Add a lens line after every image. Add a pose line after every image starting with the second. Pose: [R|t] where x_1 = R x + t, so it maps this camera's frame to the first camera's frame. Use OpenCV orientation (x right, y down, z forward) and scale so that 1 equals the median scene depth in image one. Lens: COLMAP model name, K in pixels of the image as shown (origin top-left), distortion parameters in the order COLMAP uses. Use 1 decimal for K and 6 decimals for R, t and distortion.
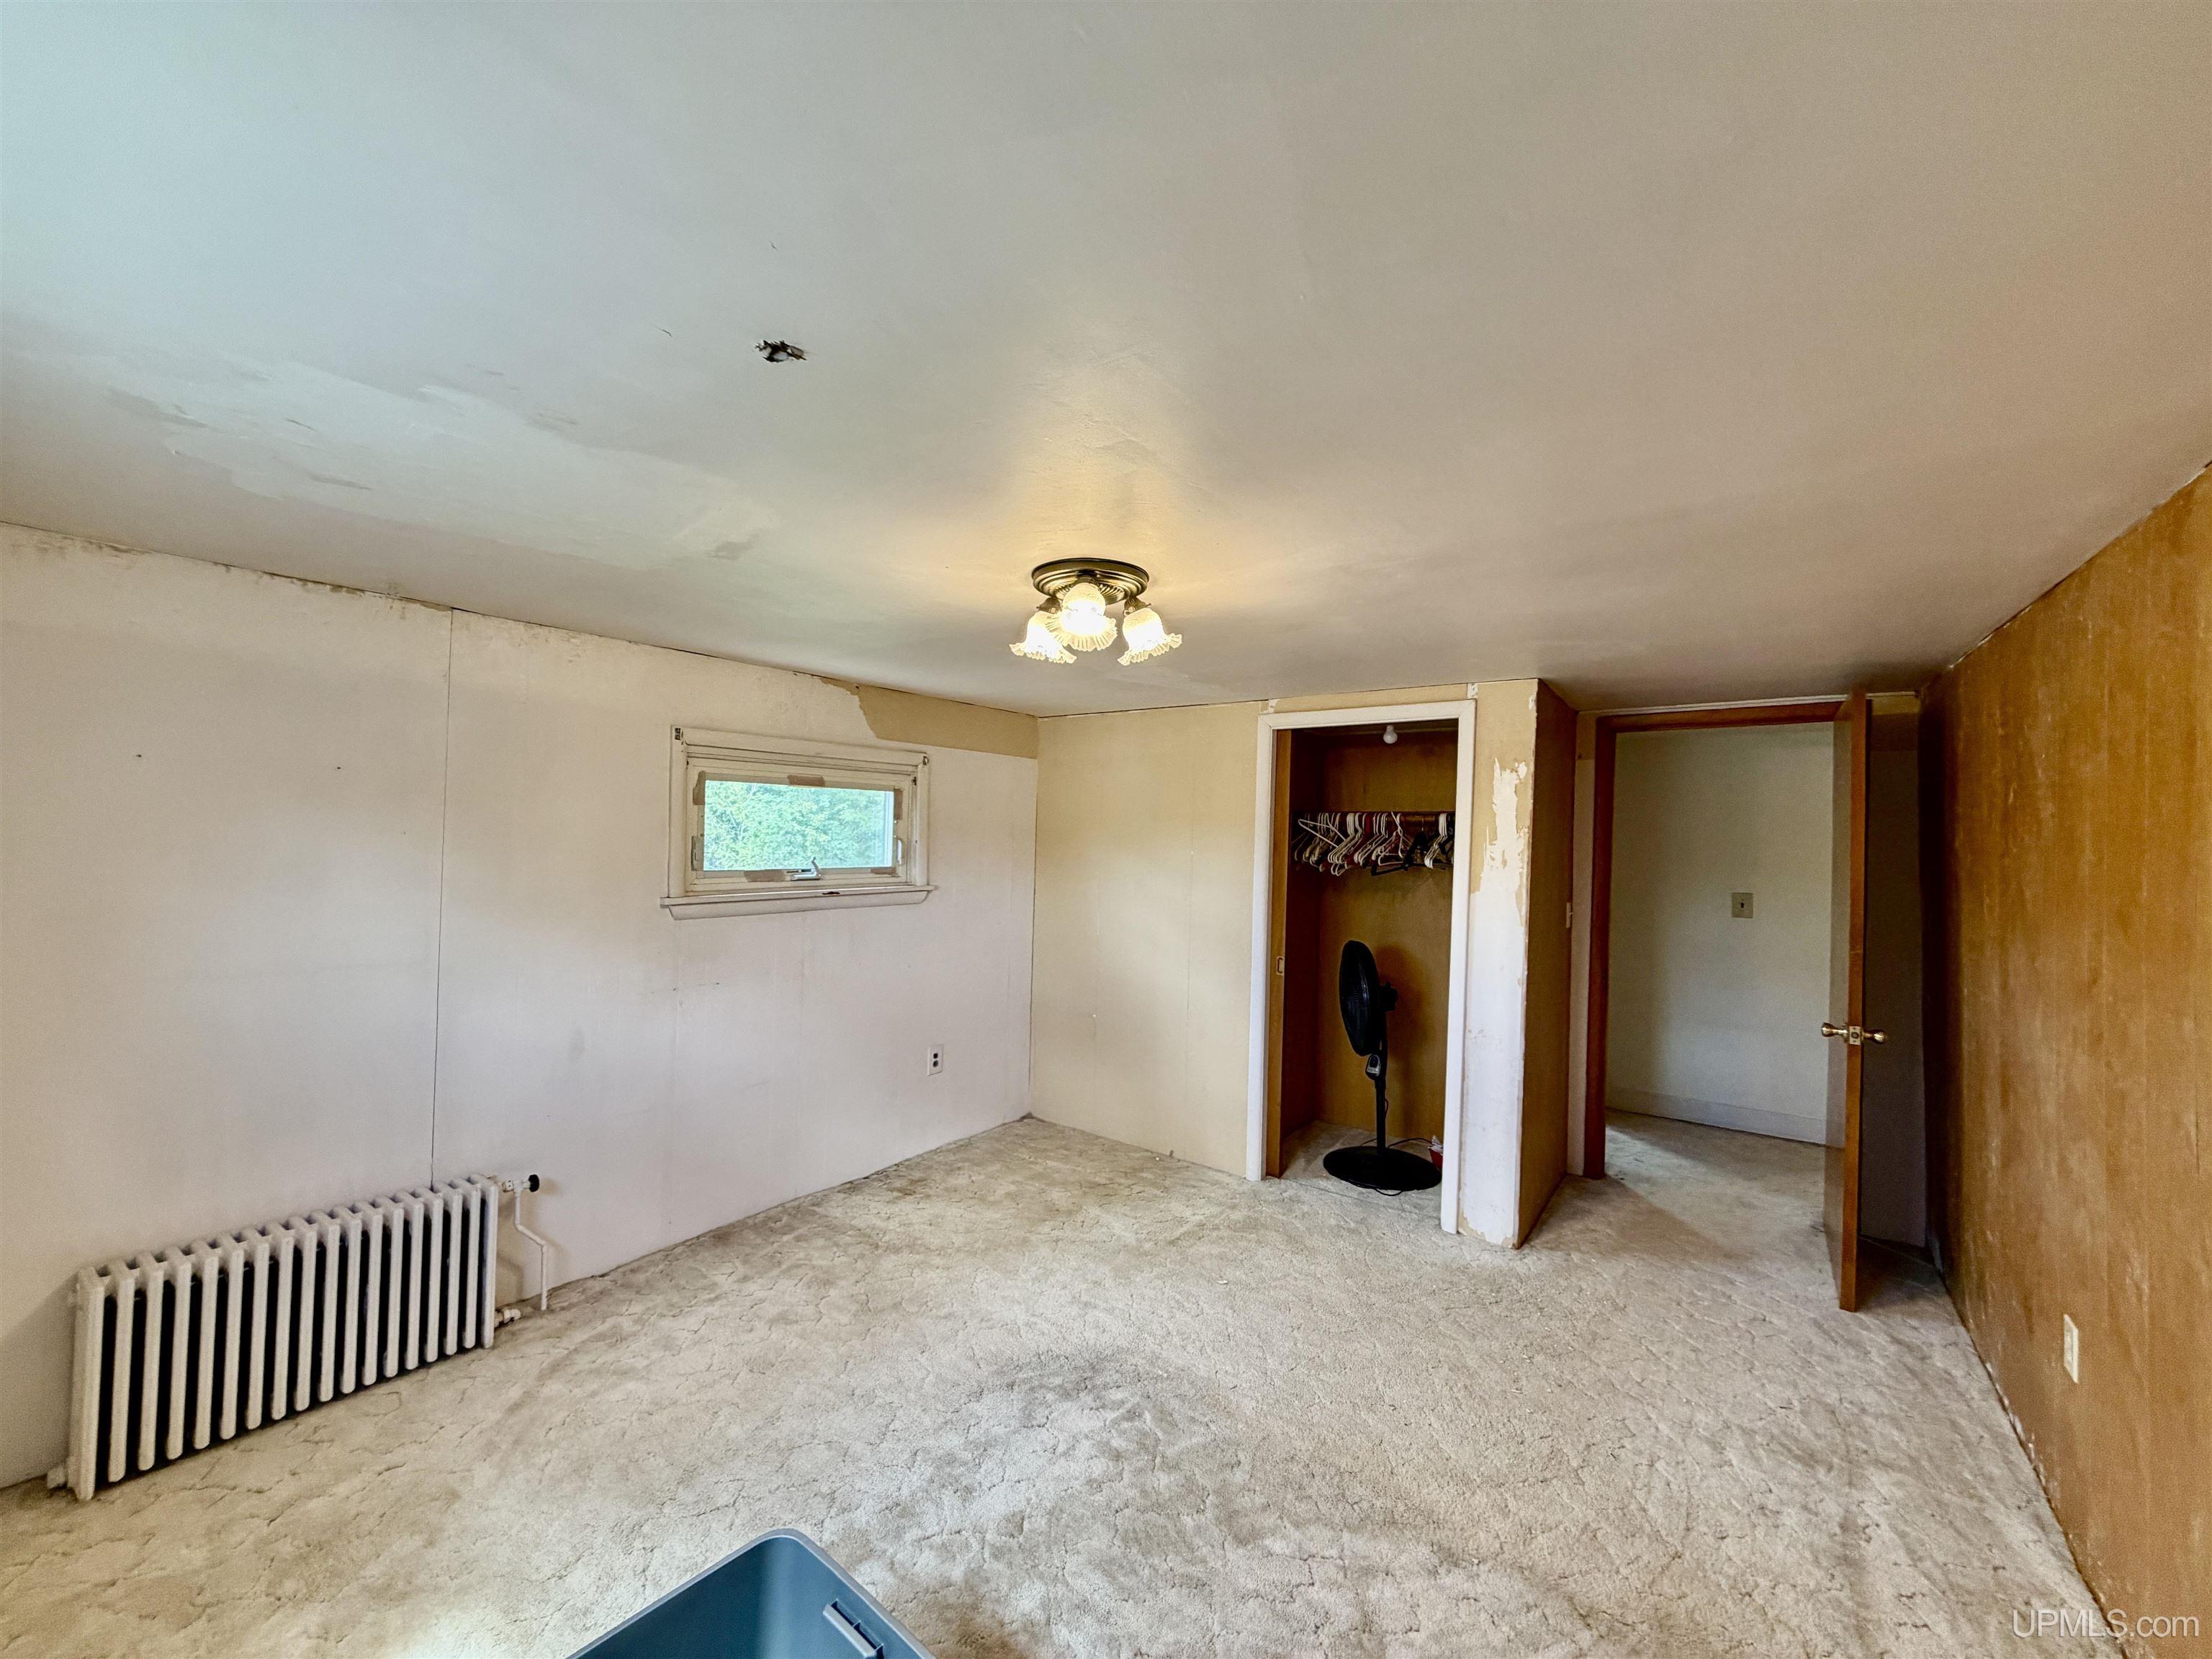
lens RADIAL K [[876.9, 0, 1097.4], [0, 876.9, 826.4], [0, 0, 1]] dist [0.001050, -0.000213]
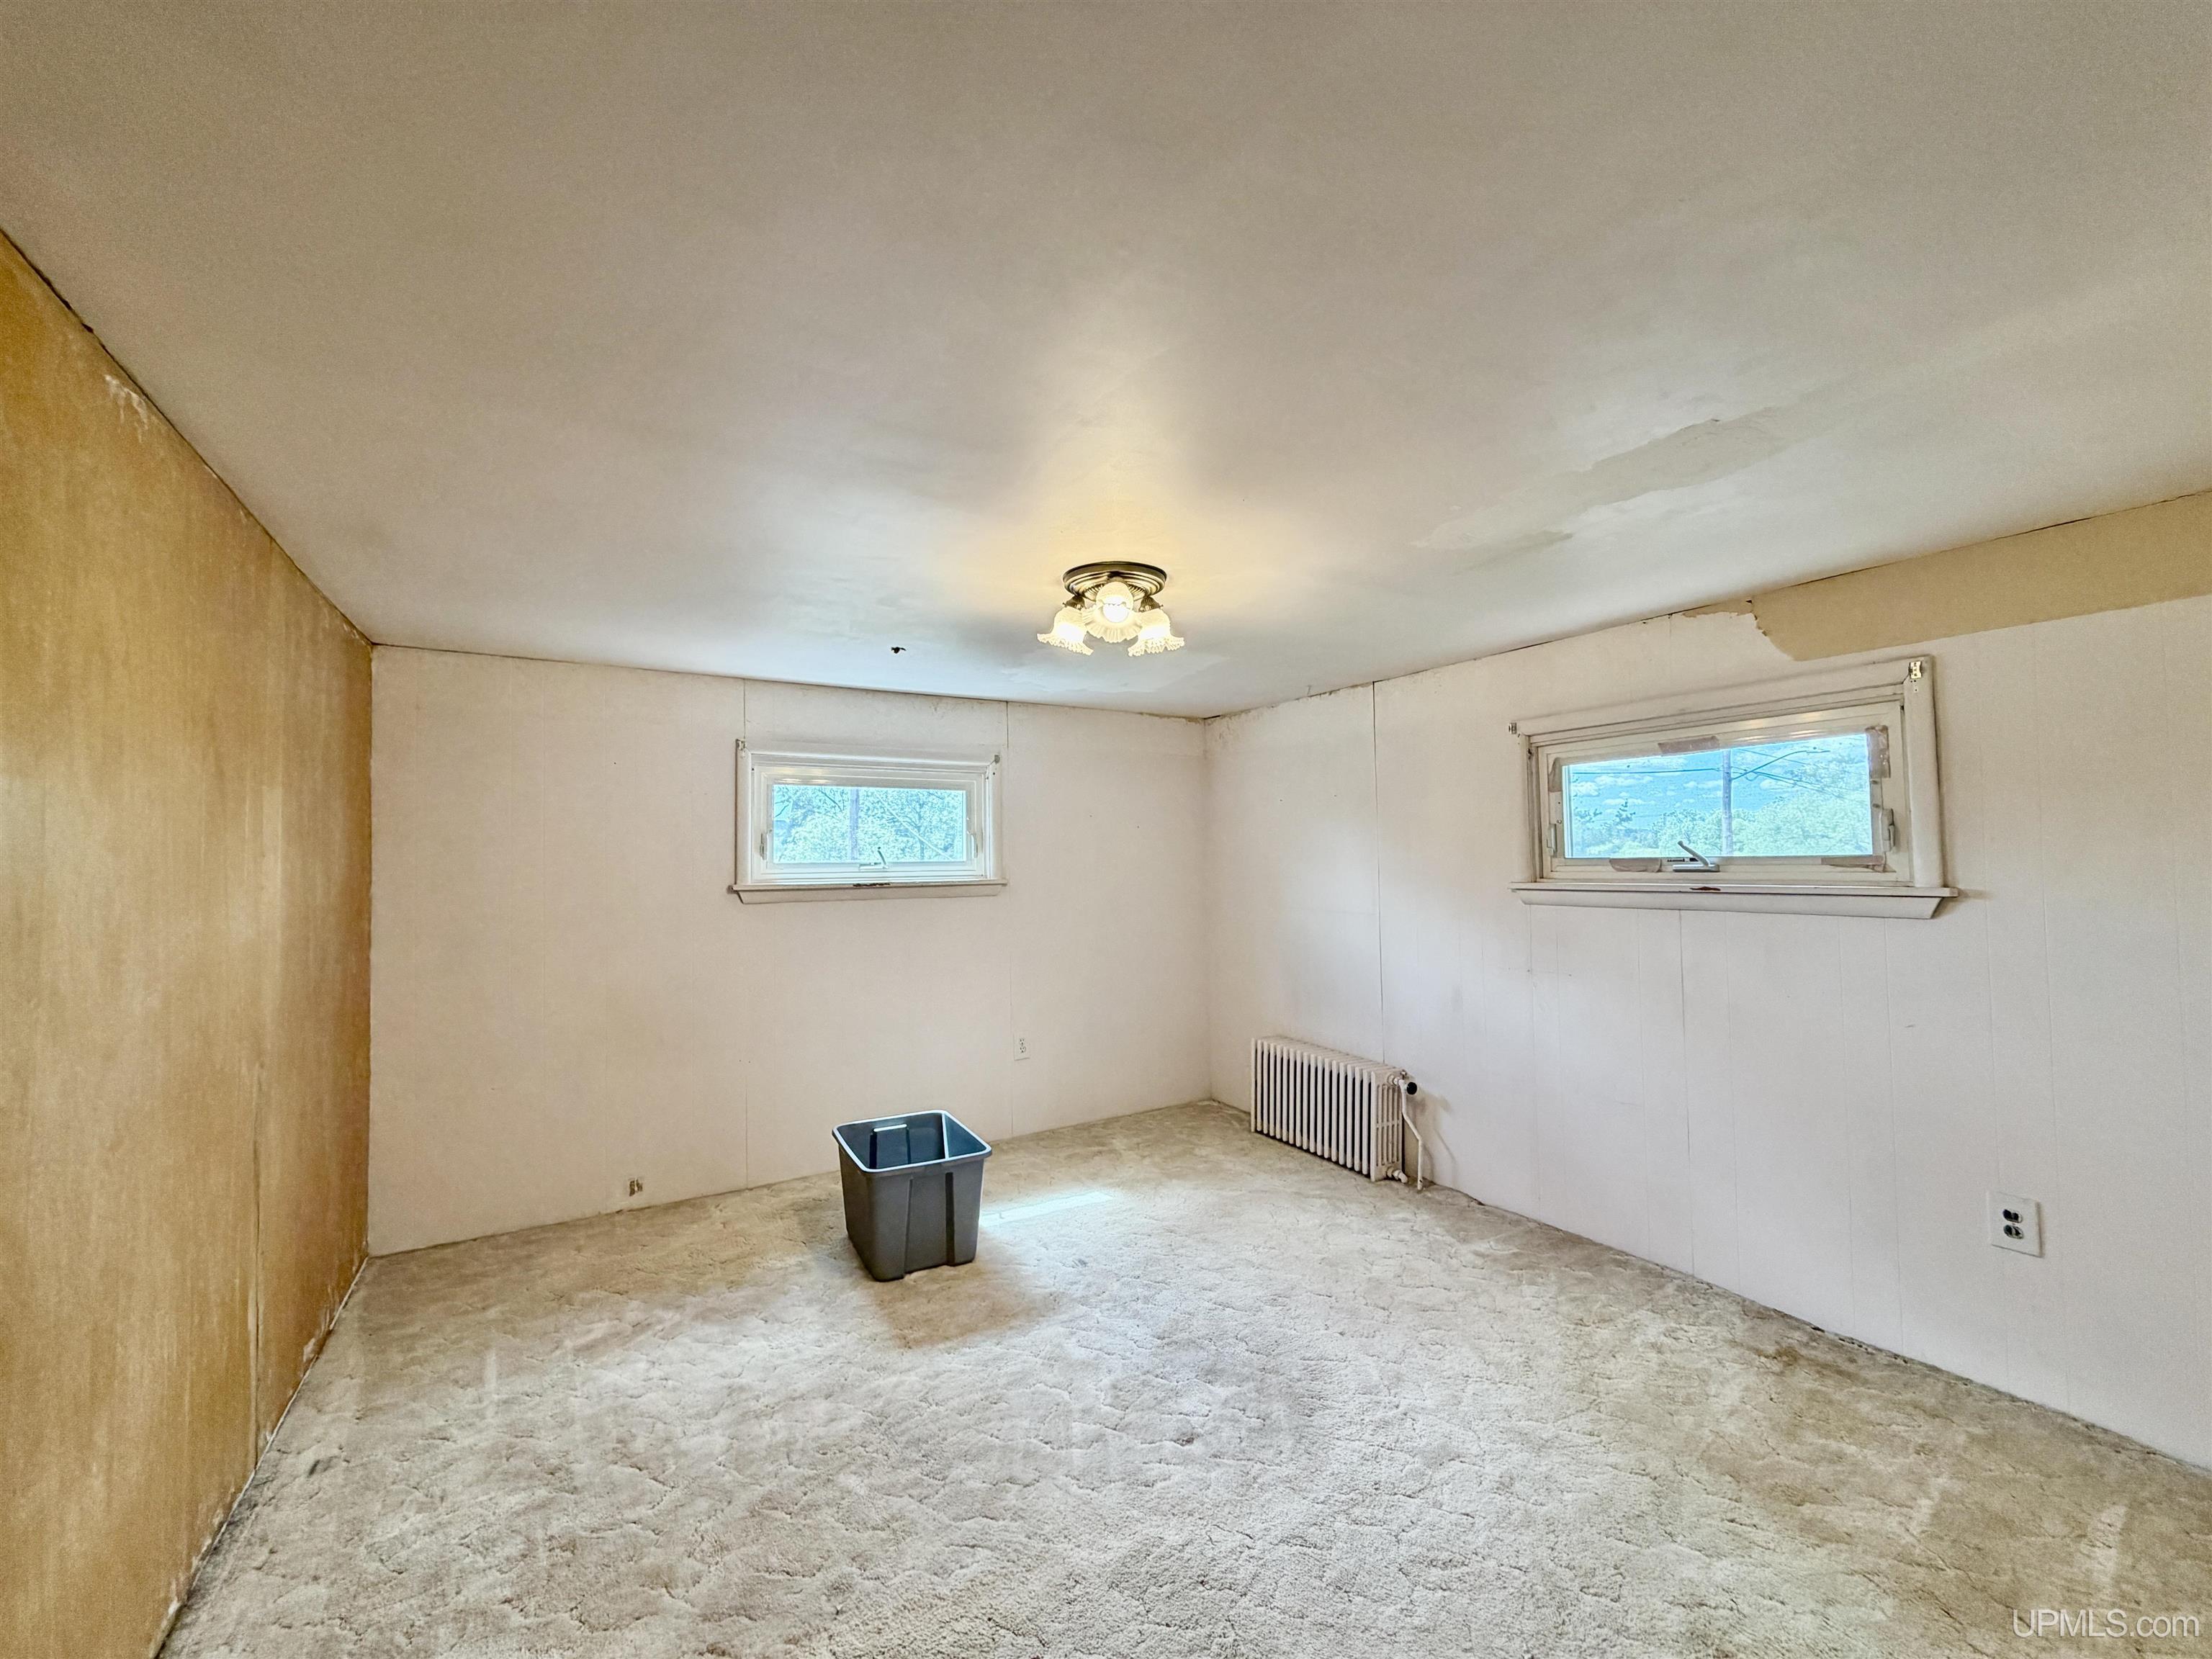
lens RADIAL K [[876.9, 0, 1105.0], [0, 876.9, 830.6], [0, 0, 1]] dist [0.001050, -0.000213]
pose [[-0.373548, -0.044852, -0.926526, 0.610456], [0.015696, 0.998382, -0.054658, 0.061363], [0.927478, -0.034960, -0.372239, 0.831121]]
